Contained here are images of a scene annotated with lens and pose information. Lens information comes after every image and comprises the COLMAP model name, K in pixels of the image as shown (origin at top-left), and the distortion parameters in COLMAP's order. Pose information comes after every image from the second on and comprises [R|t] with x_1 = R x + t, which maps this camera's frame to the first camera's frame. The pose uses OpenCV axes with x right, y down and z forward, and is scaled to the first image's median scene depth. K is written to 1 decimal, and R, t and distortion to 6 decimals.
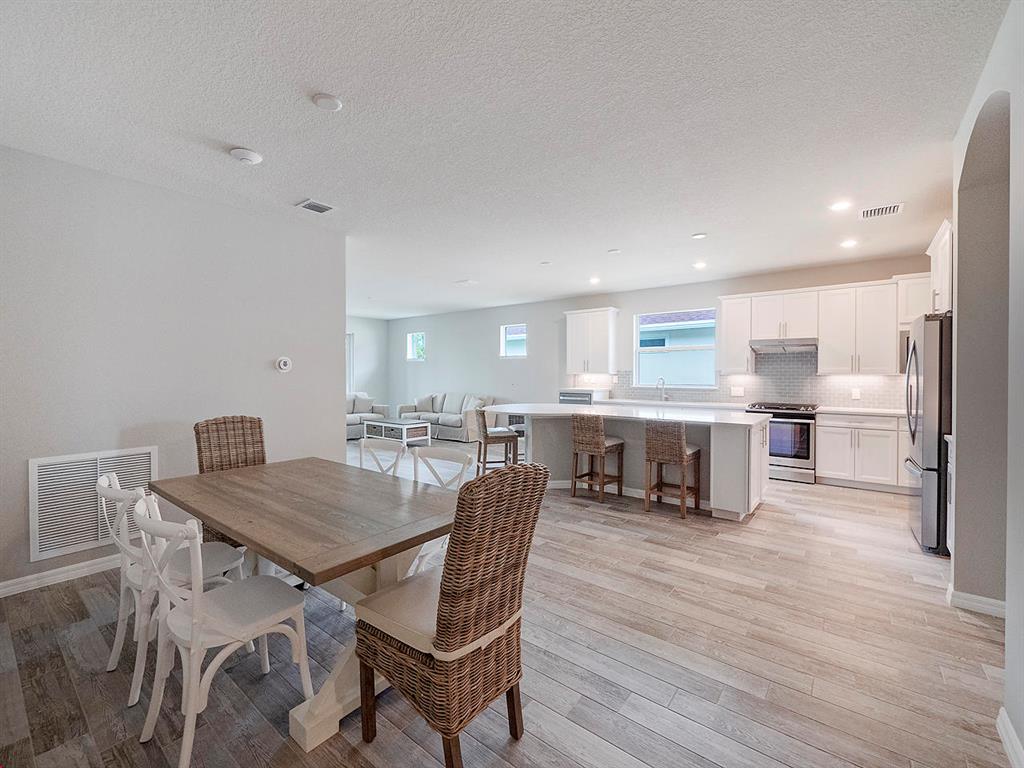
lens RADIAL K [[444.3, 0, 495.6], [0, 444.3, 379.9], [0, 0, 1]] dist [-0.007225, -0.000074]
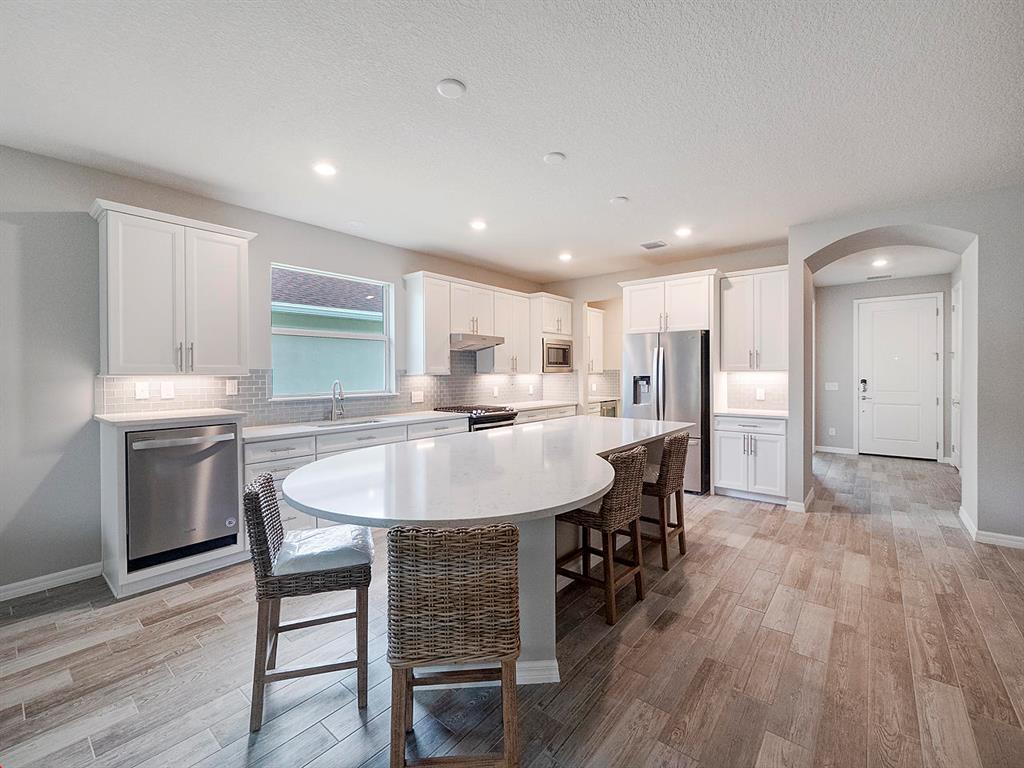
lens RADIAL K [[444.3, 0, 499.9], [0, 444.3, 378.2], [0, 0, 1]] dist [-0.007225, -0.000074]
pose [[0.009301, -0.011670, 0.999889, -0.280810], [0.021733, 0.999698, 0.011465, -0.014938], [-0.999721, 0.021624, 0.009552, 0.988000]]
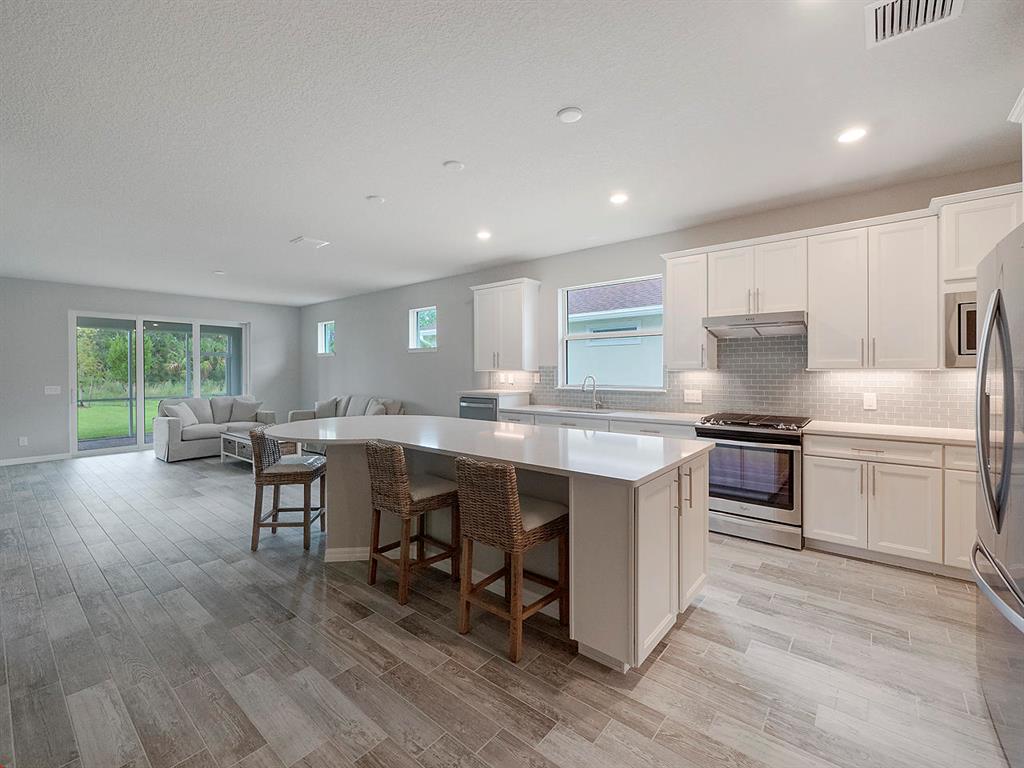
lens RADIAL K [[444.3, 0, 504.9], [0, 444.3, 373.9], [0, 0, 1]] dist [-0.007225, -0.000074]
pose [[0.999884, -0.003778, -0.014750, 0.316408], [0.003653, 0.999957, -0.008482, -0.003235], [0.014781, 0.008427, 0.999855, 0.377158]]
